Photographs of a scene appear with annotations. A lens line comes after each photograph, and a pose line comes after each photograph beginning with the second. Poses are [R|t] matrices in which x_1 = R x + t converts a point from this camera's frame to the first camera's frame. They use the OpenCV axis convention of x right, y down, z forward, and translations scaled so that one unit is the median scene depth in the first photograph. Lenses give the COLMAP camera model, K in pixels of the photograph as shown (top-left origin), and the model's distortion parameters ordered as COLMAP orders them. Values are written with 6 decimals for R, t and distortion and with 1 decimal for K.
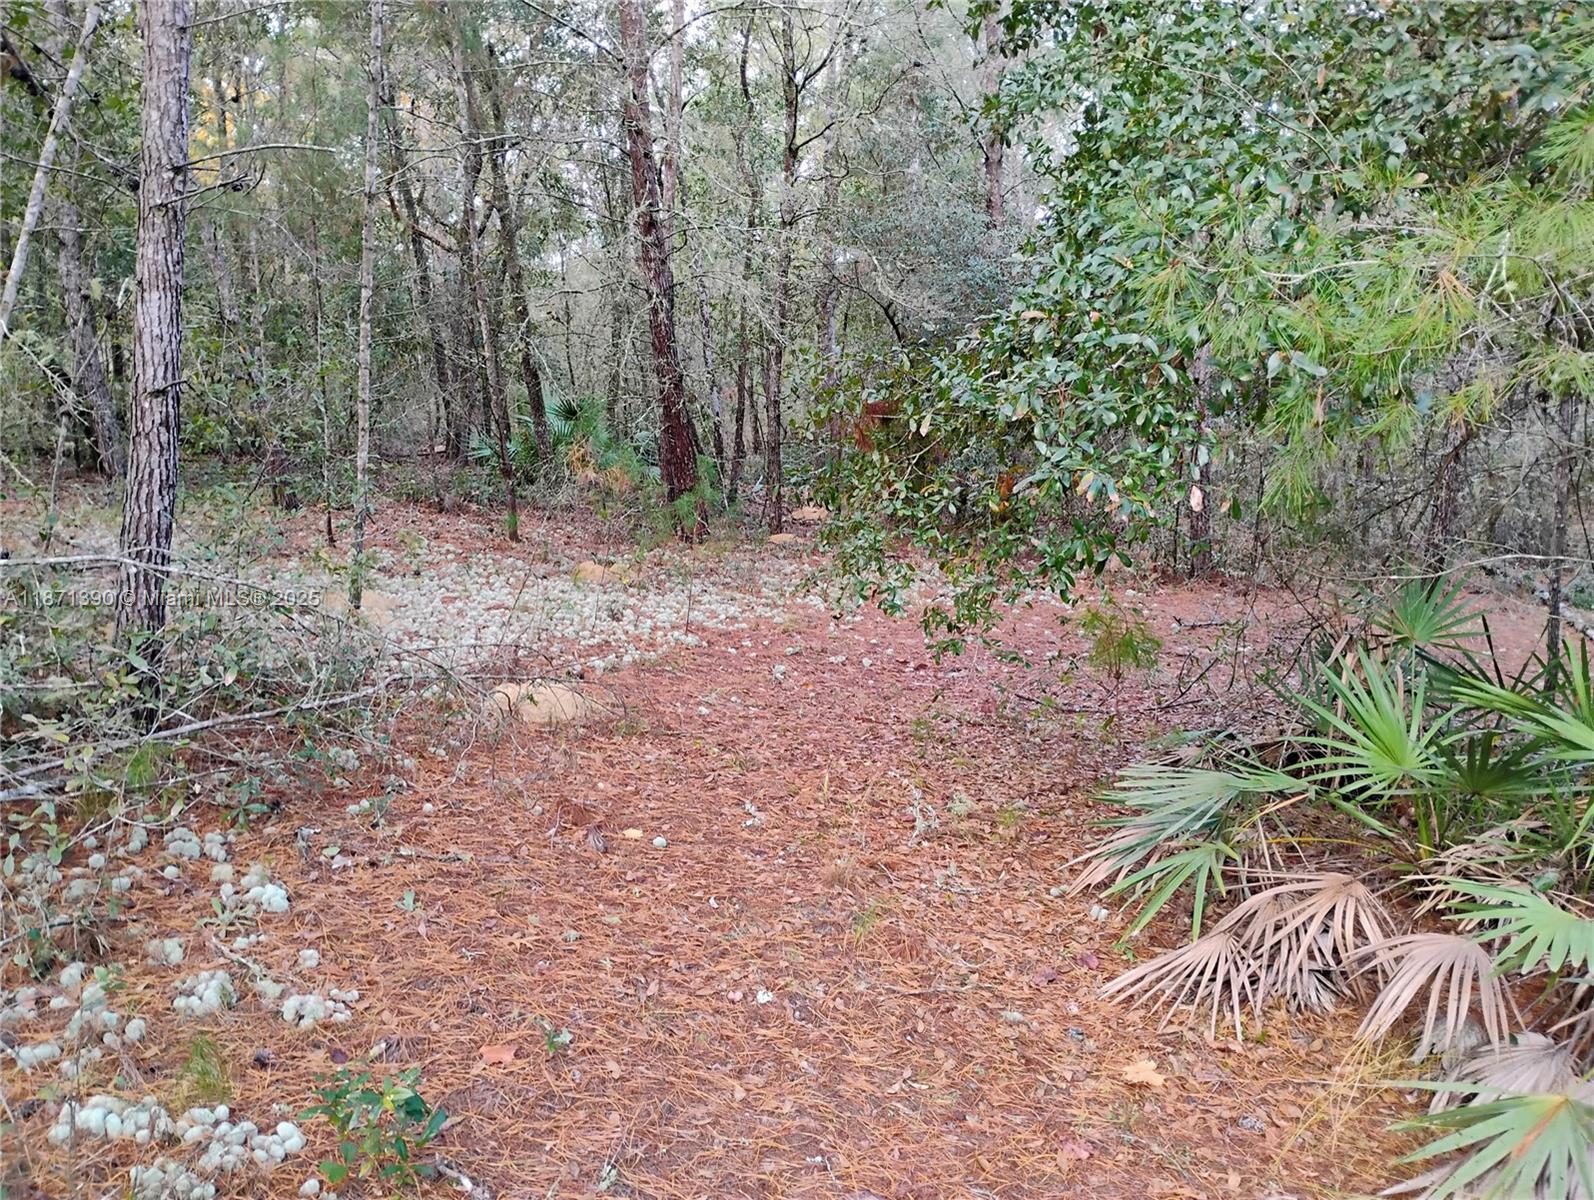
lens RADIAL K [[1313.0, 0, 796.9], [0, 1313.0, 600.3], [0, 0, 1]] dist [0.039325, -0.044184]
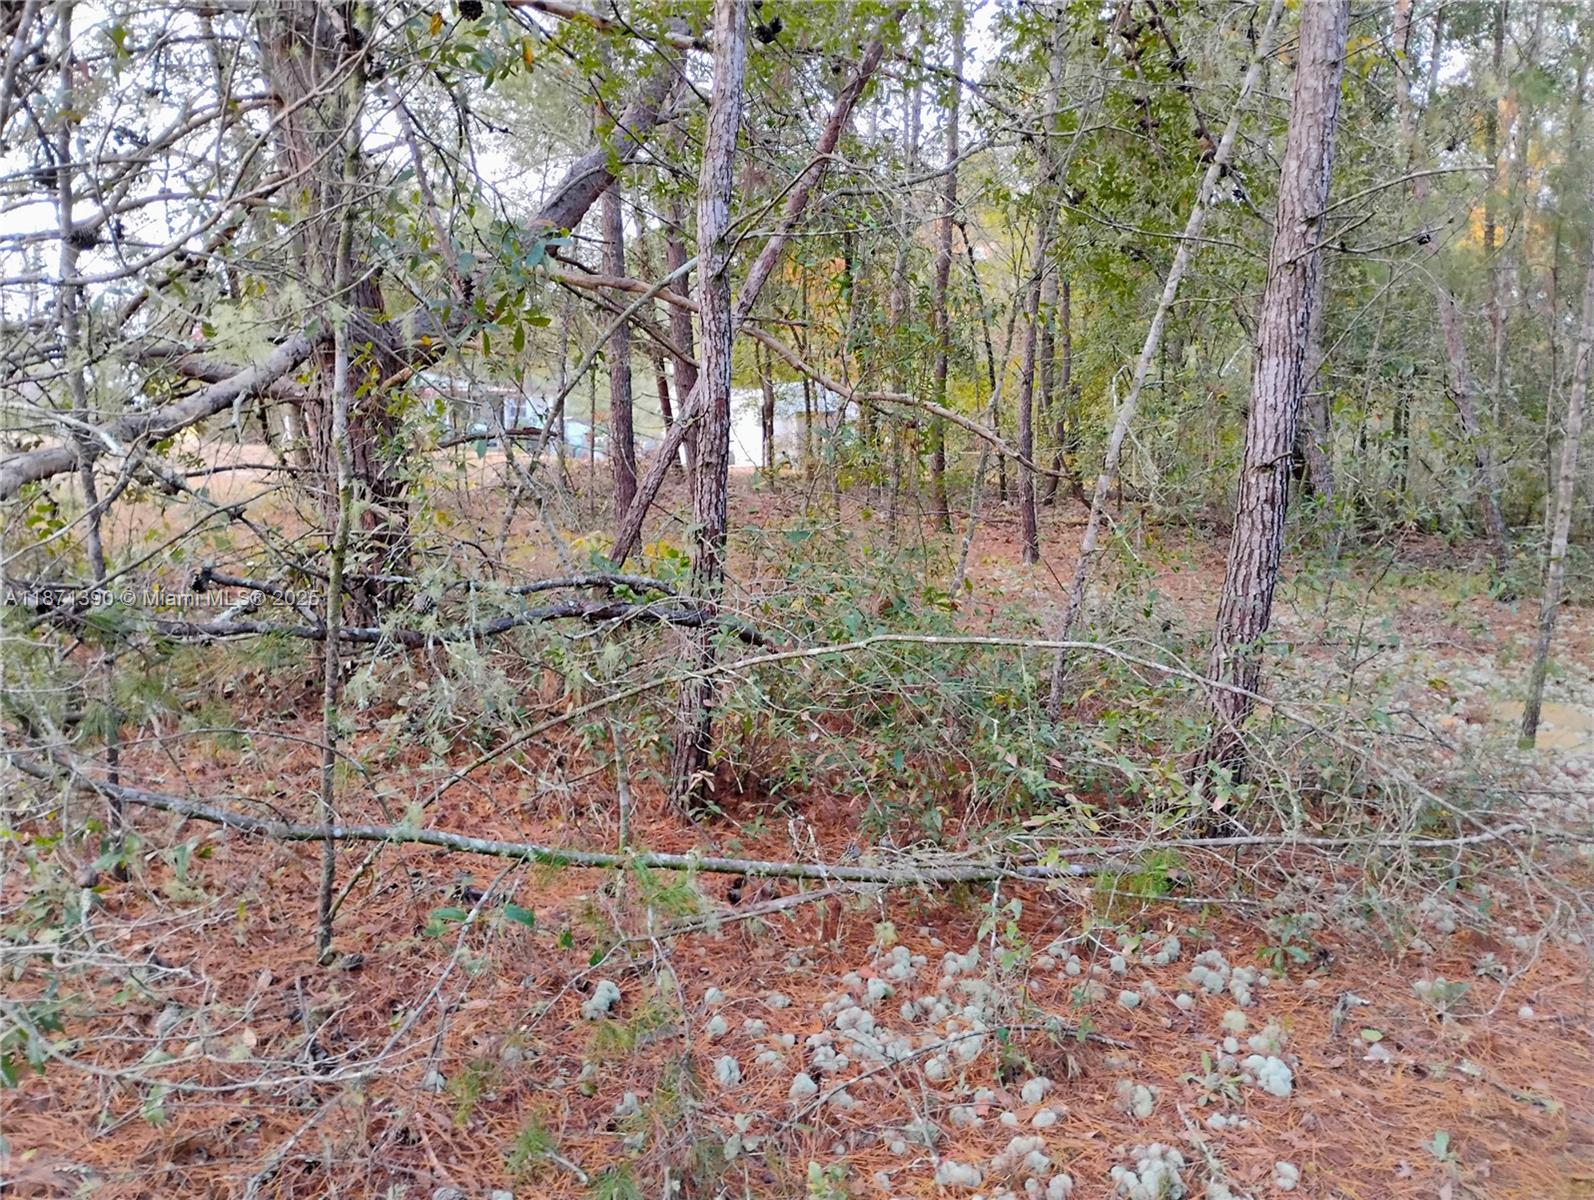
lens RADIAL K [[1313.0, 0, 795.7], [0, 1313.0, 595.0], [0, 0, 1]] dist [0.039325, -0.044184]
pose [[0.628221, 0.073483, -0.774557, 0.026493], [-0.120694, 0.992683, -0.003714, -0.026783], [0.768616, 0.095817, 0.632494, 0.183713]]
